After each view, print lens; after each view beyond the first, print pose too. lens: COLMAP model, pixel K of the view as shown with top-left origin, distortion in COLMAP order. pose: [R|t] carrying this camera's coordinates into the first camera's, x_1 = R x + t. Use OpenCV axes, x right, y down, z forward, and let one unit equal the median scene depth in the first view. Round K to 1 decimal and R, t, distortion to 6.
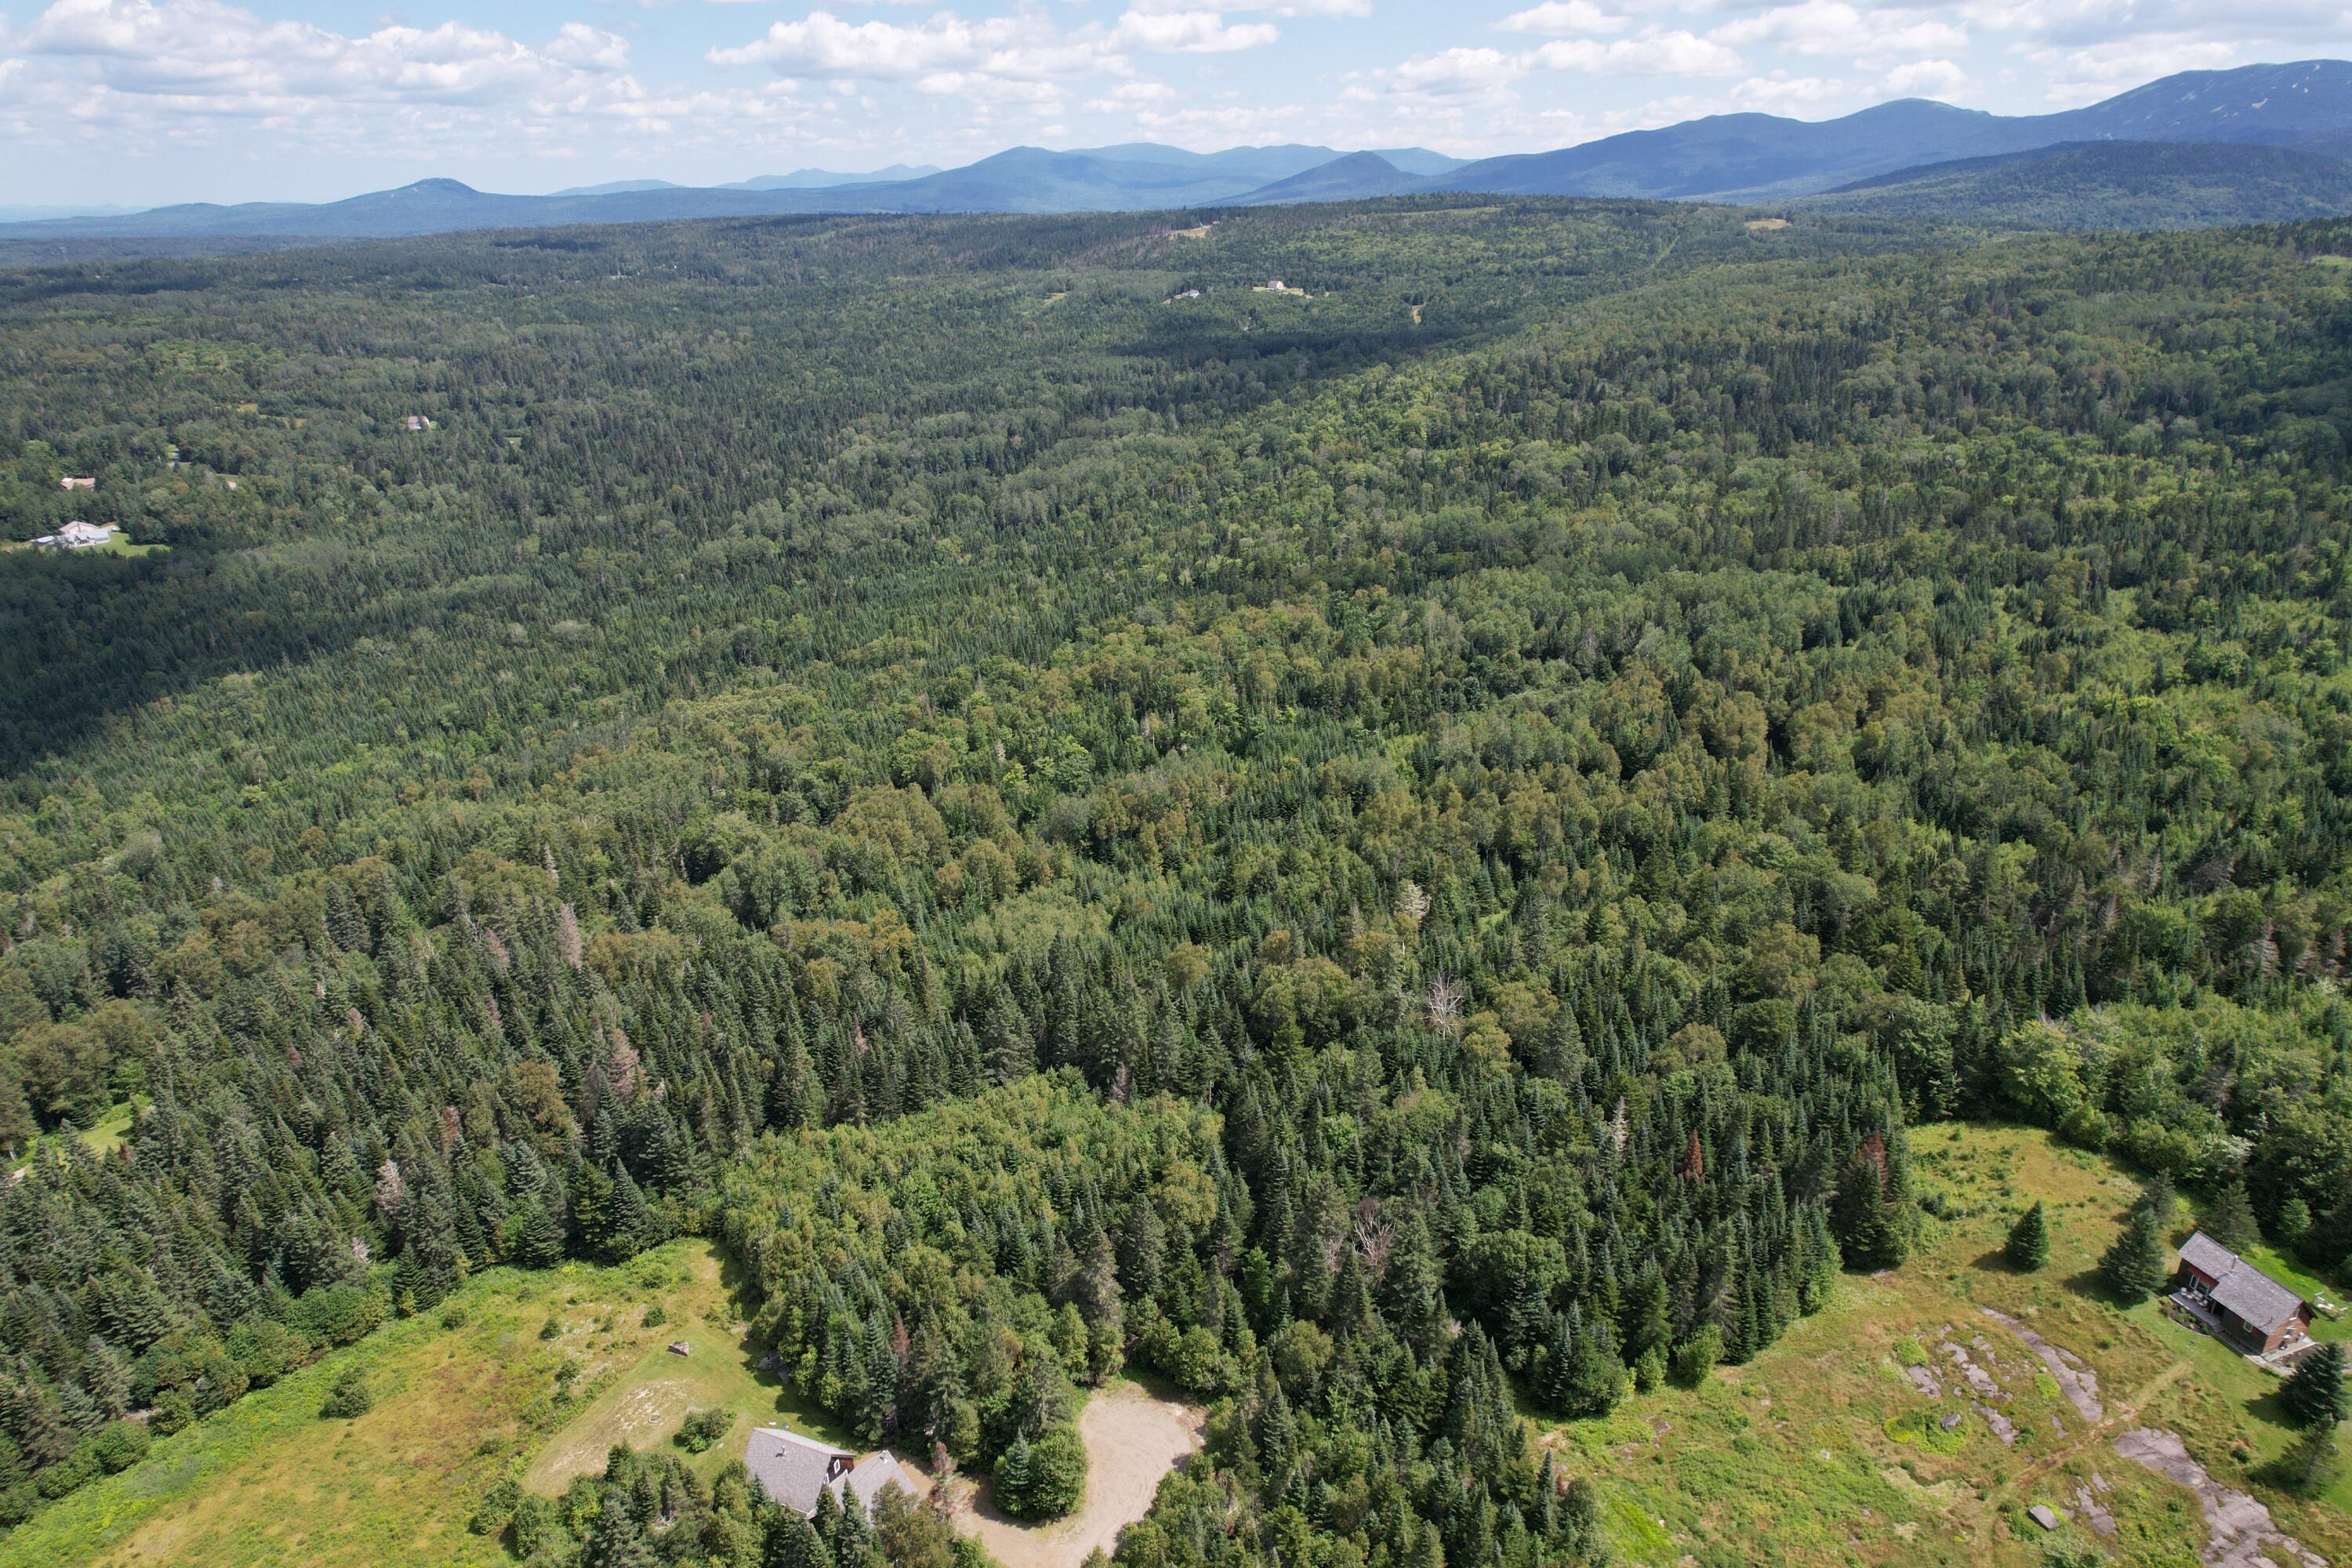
lens RADIAL K [[1510.2, 0, 1176.0], [0, 1510.2, 784.0], [0, 0, 1]] dist [-0.078282, 0.066183]
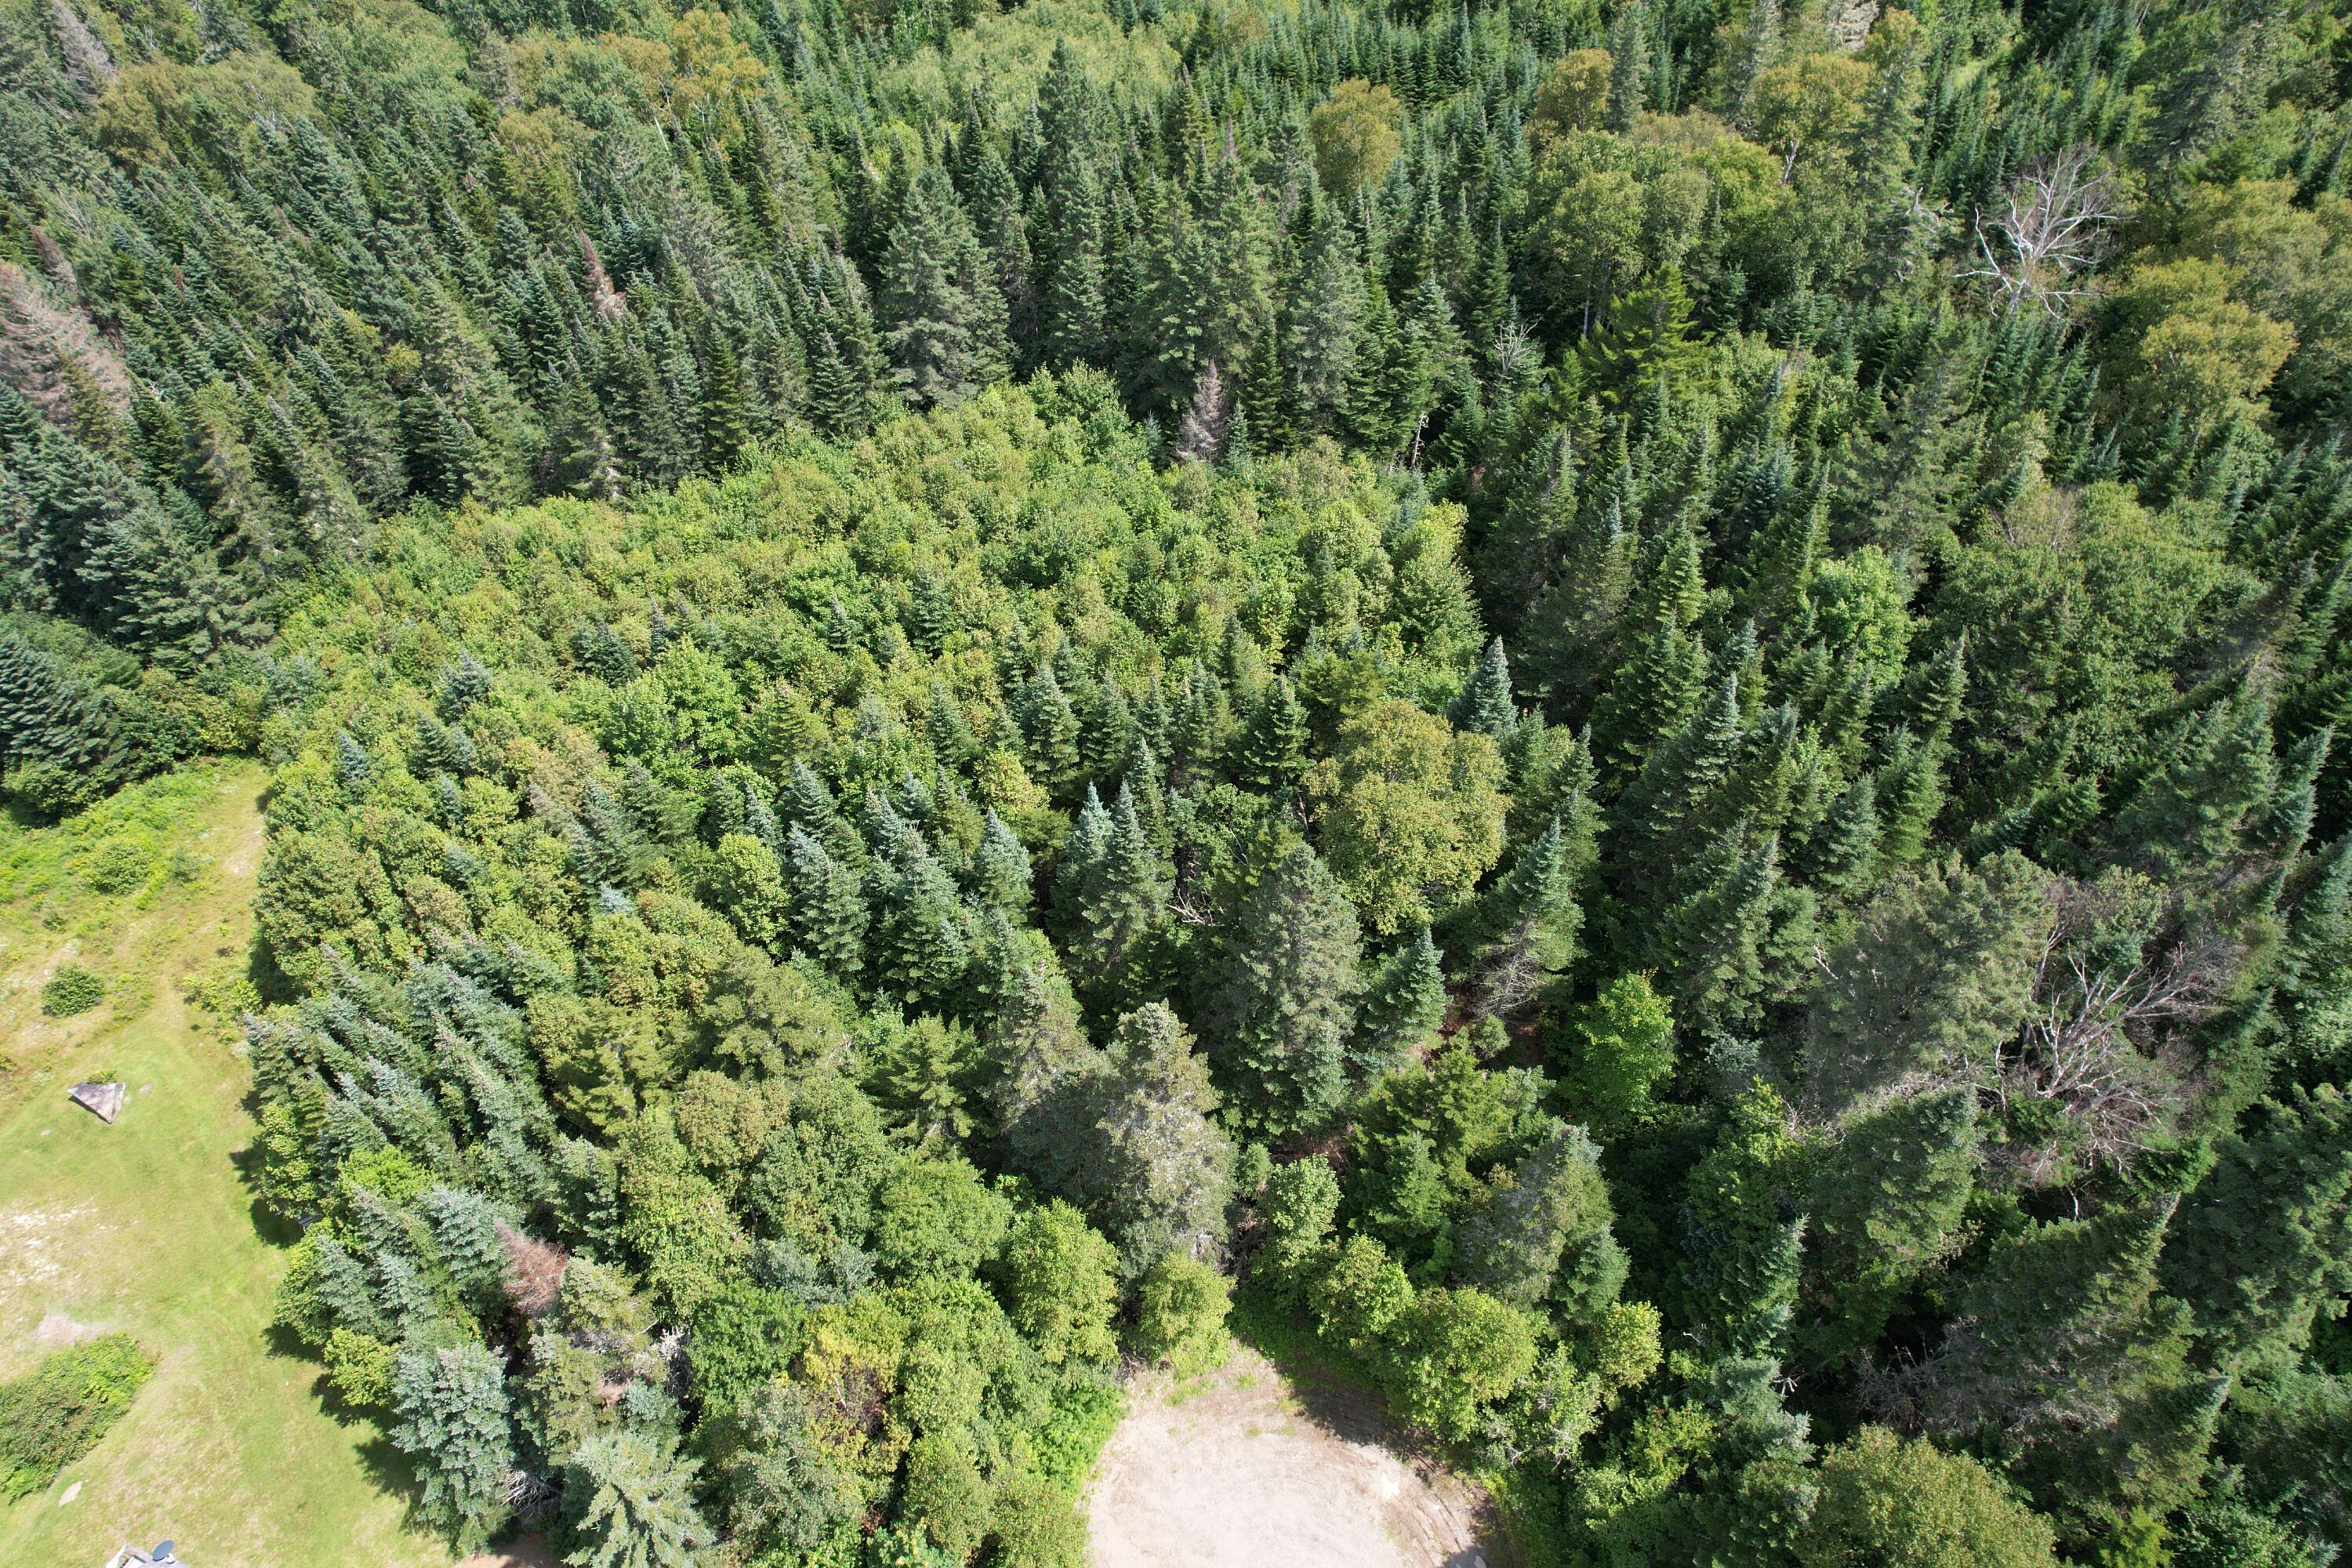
lens RADIAL K [[1510.2, 0, 1176.0], [0, 1510.2, 784.0], [0, 0, 1]] dist [-0.078282, 0.066183]
pose [[0.999199, 0.032182, -0.023800, -0.032081], [-0.017628, 0.887640, 0.460200, 0.098976], [0.035936, -0.459412, 0.887496, 0.585389]]
